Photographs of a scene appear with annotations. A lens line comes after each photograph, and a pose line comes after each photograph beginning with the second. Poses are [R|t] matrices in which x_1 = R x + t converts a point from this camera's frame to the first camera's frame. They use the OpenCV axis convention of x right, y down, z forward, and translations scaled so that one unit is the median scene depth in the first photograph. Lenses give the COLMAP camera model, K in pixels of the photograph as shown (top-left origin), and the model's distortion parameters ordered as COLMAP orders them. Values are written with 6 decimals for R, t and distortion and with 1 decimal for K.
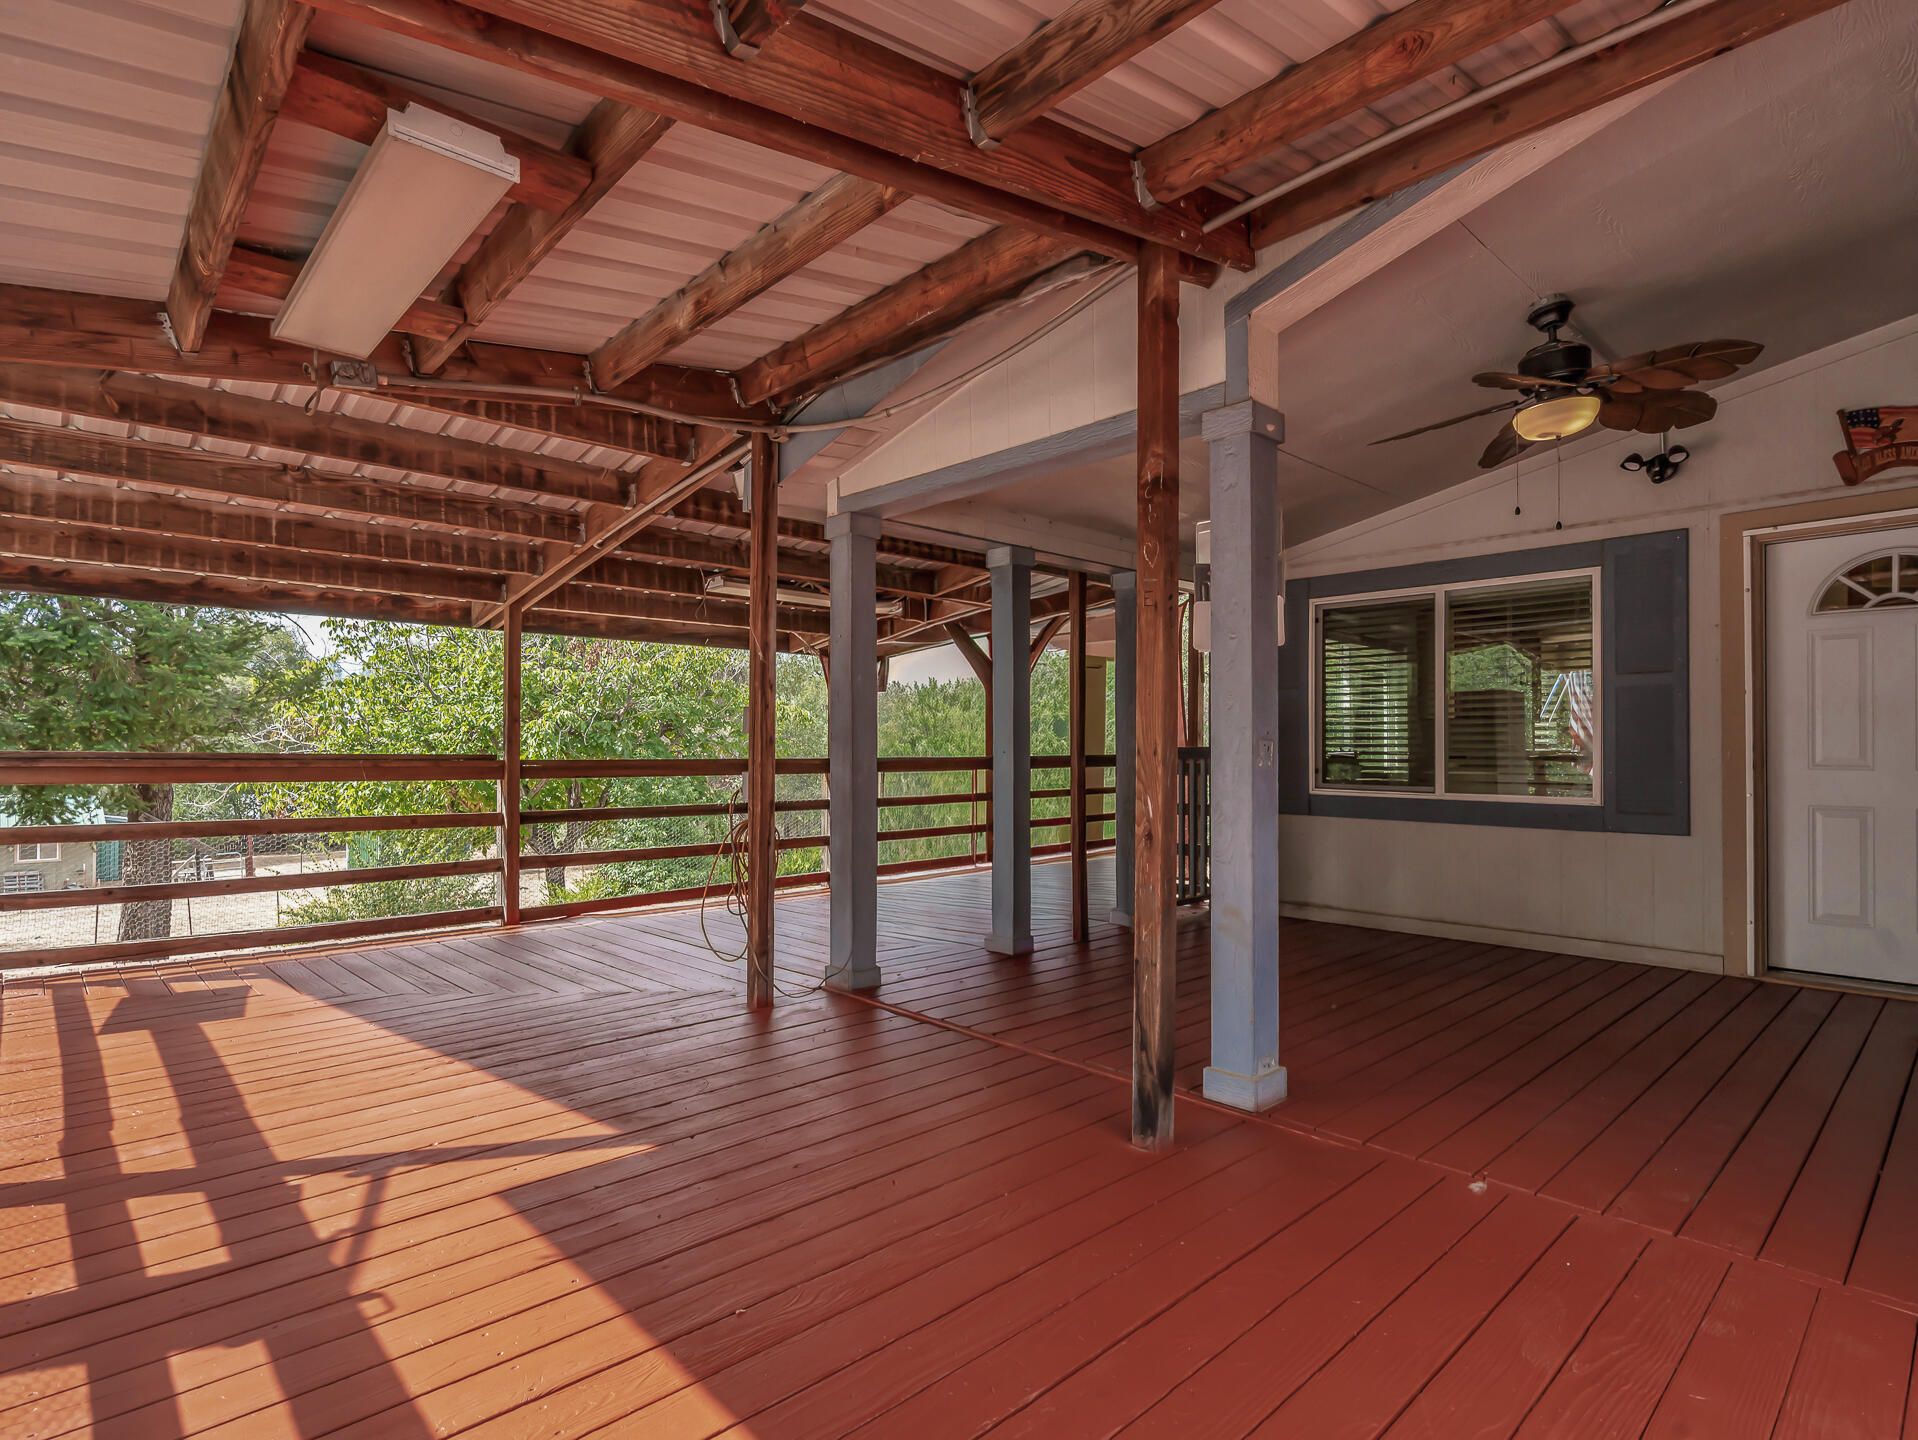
lens RADIAL K [[1084.1, 0, 959.0], [0, 1084.1, 720.0], [0, 0, 1]] dist [-0.000288, 0.000270]
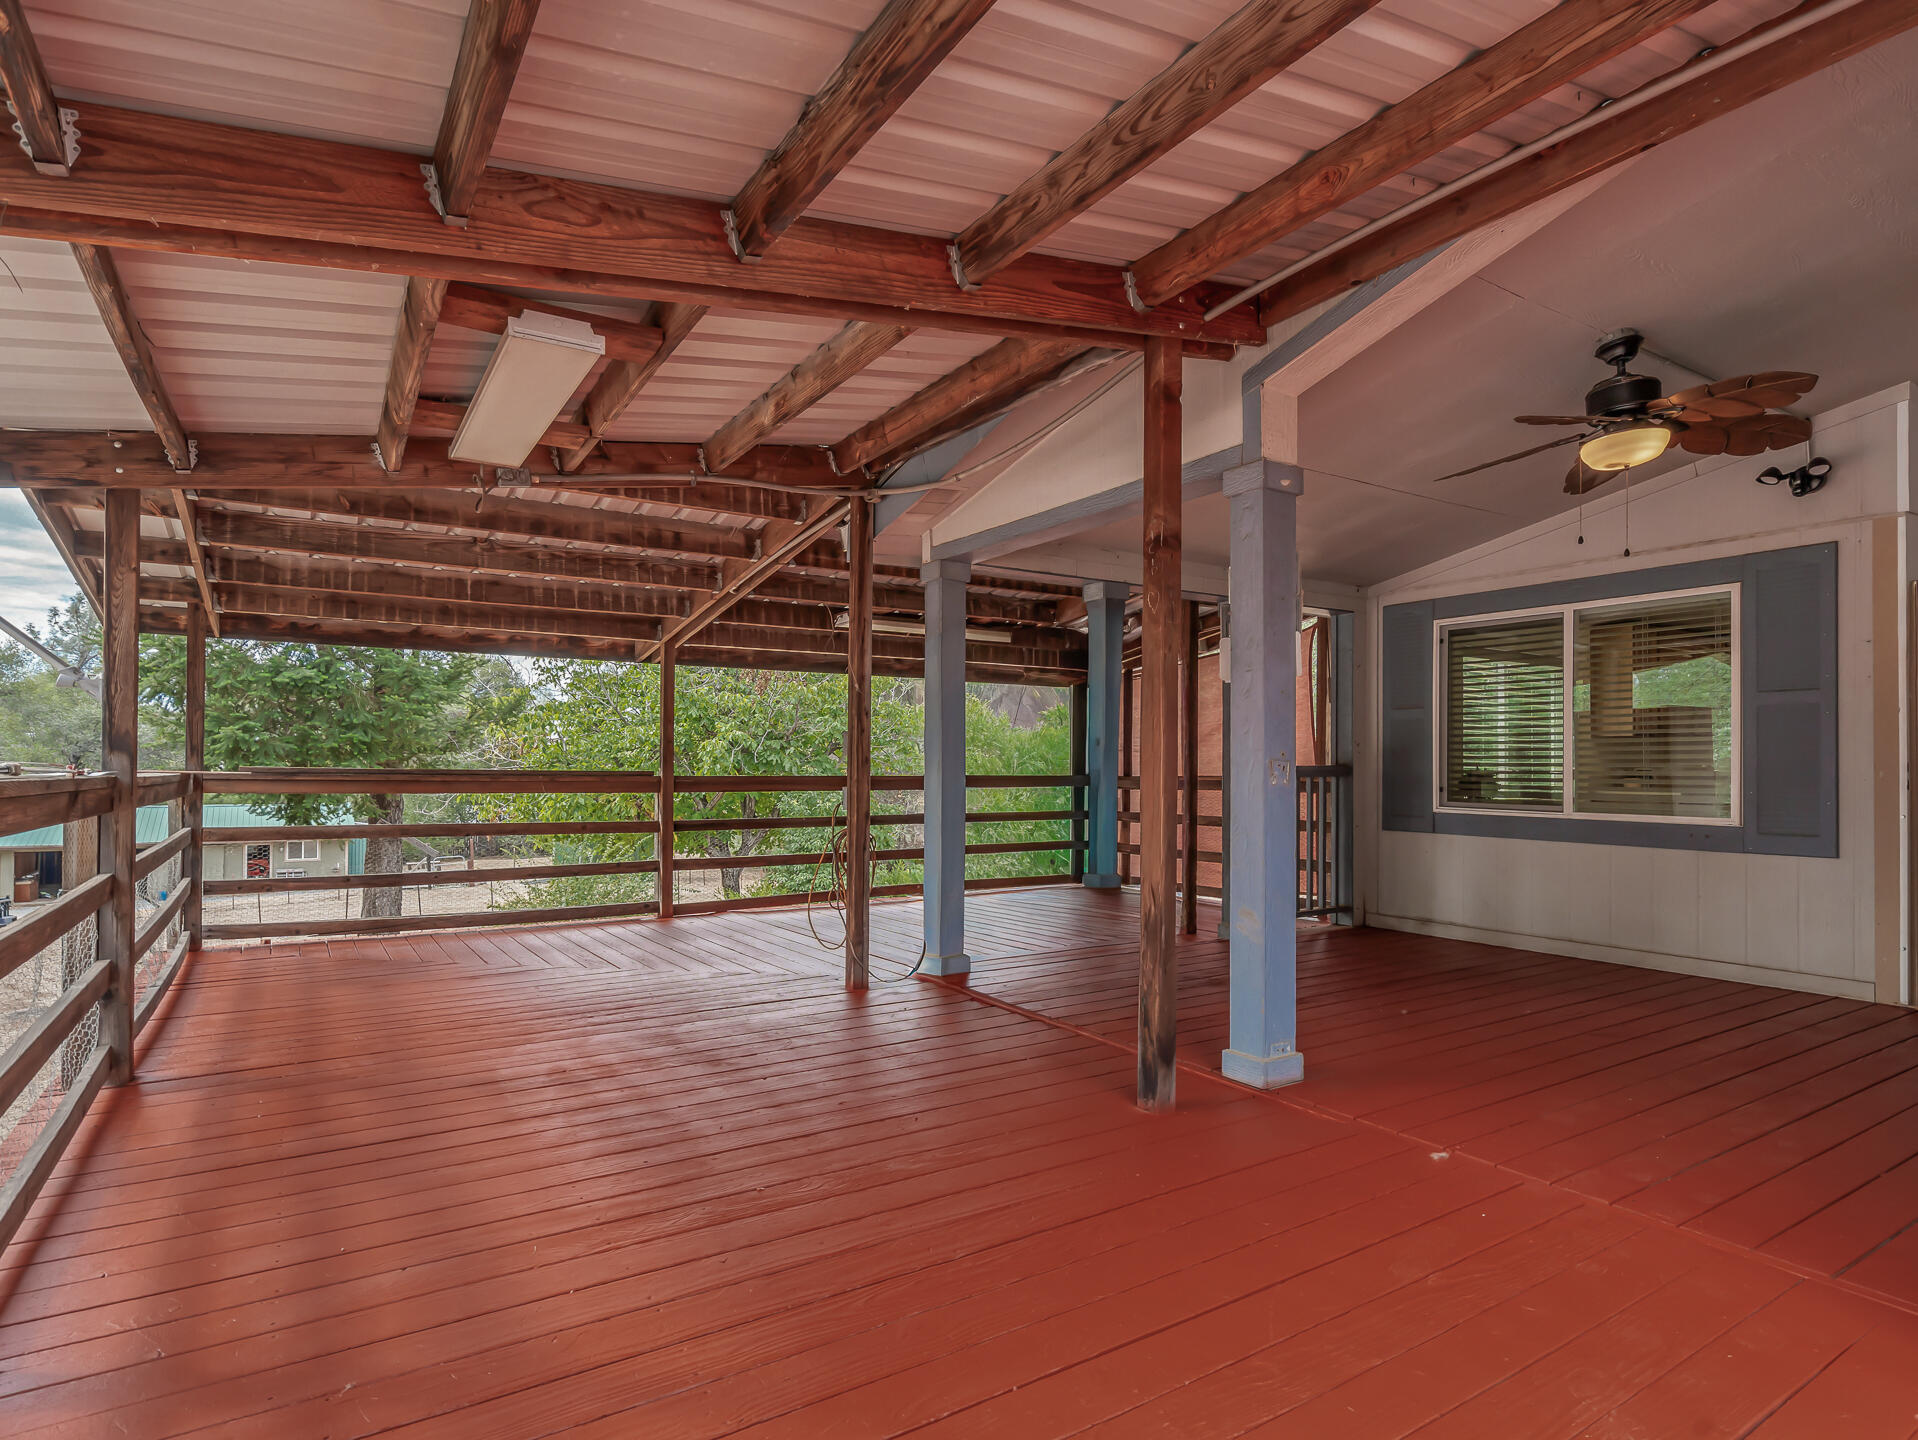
lens RADIAL K [[1034.7, 0, 960.8], [0, 1034.7, 736.9], [0, 0, 1]] dist [-0.002815, 0.000484]
pose [[0.990481, -0.001492, -0.137643, 0.097299], [0.001222, 0.999997, -0.002044, -0.004092], [0.137646, 0.001857, 0.990480, -0.102425]]
